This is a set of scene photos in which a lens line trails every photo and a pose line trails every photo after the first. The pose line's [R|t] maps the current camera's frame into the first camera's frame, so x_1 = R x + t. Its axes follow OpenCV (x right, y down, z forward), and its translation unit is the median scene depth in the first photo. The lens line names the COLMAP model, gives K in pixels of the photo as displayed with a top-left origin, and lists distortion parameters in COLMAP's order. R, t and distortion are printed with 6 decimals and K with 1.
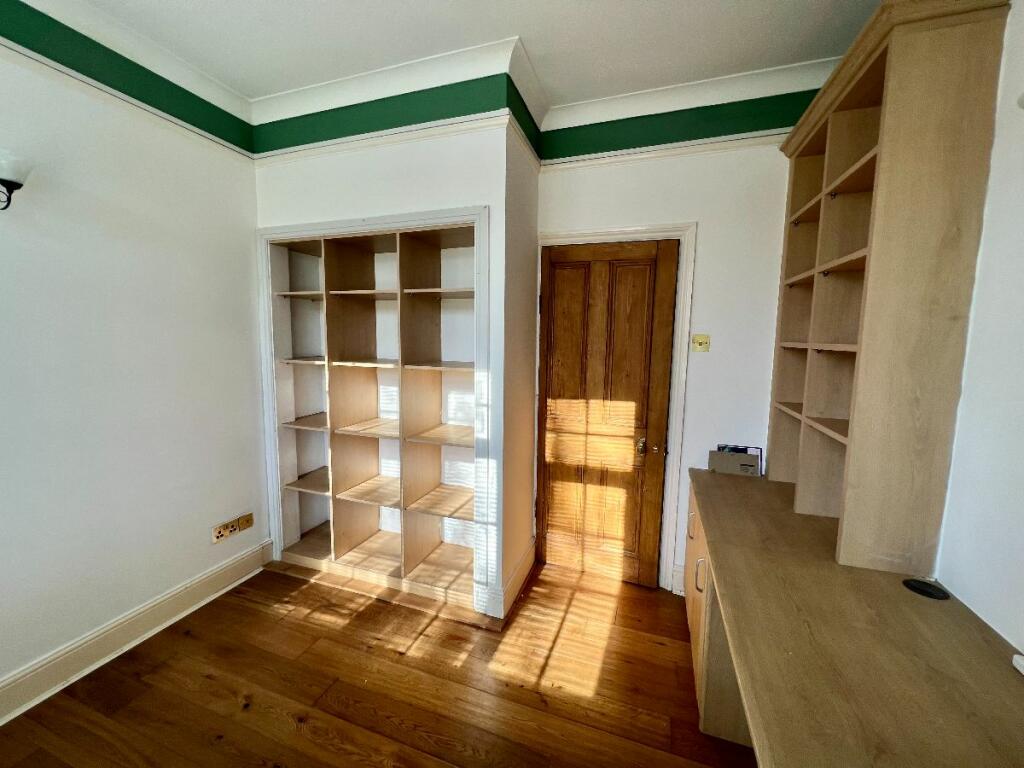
lens RADIAL K [[411.8, 0, 508.9], [0, 411.8, 380.8], [0, 0, 1]] dist [-0.000950, 0.000249]
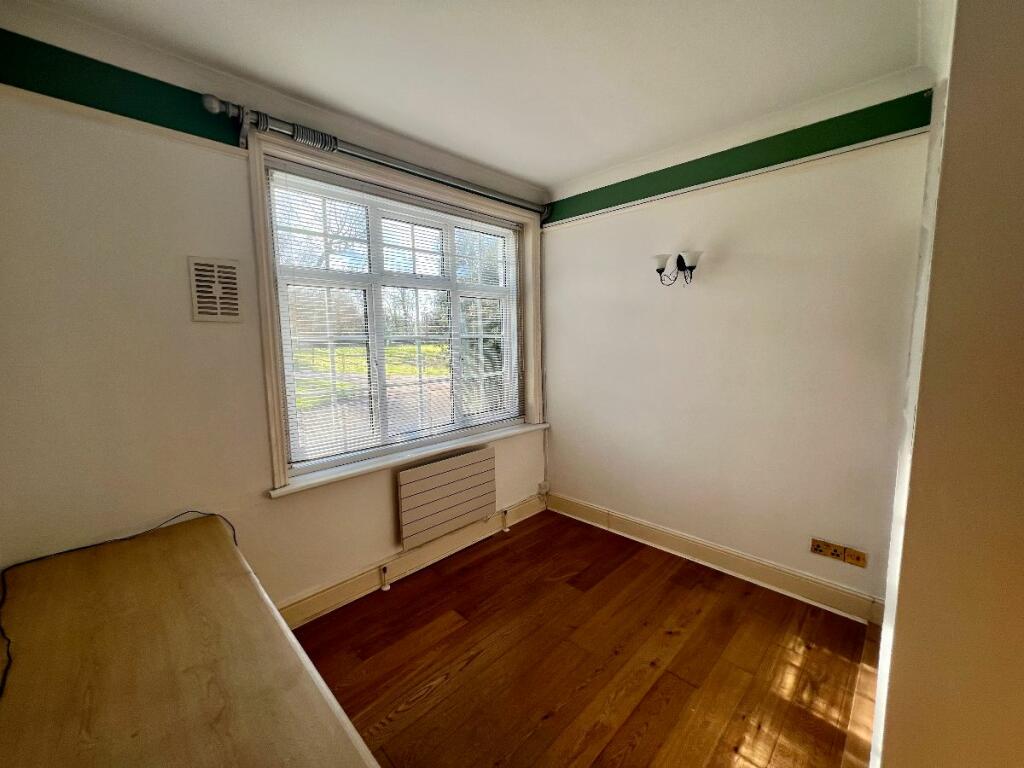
lens RADIAL K [[411.8, 0, 511.5], [0, 411.8, 385.5], [0, 0, 1]] dist [-0.000950, 0.000249]
pose [[-0.430715, 0.101901, -0.896717, 0.559913], [-0.090705, 0.983686, 0.155352, -0.122632], [0.897918, 0.148249, -0.414445, 0.796149]]
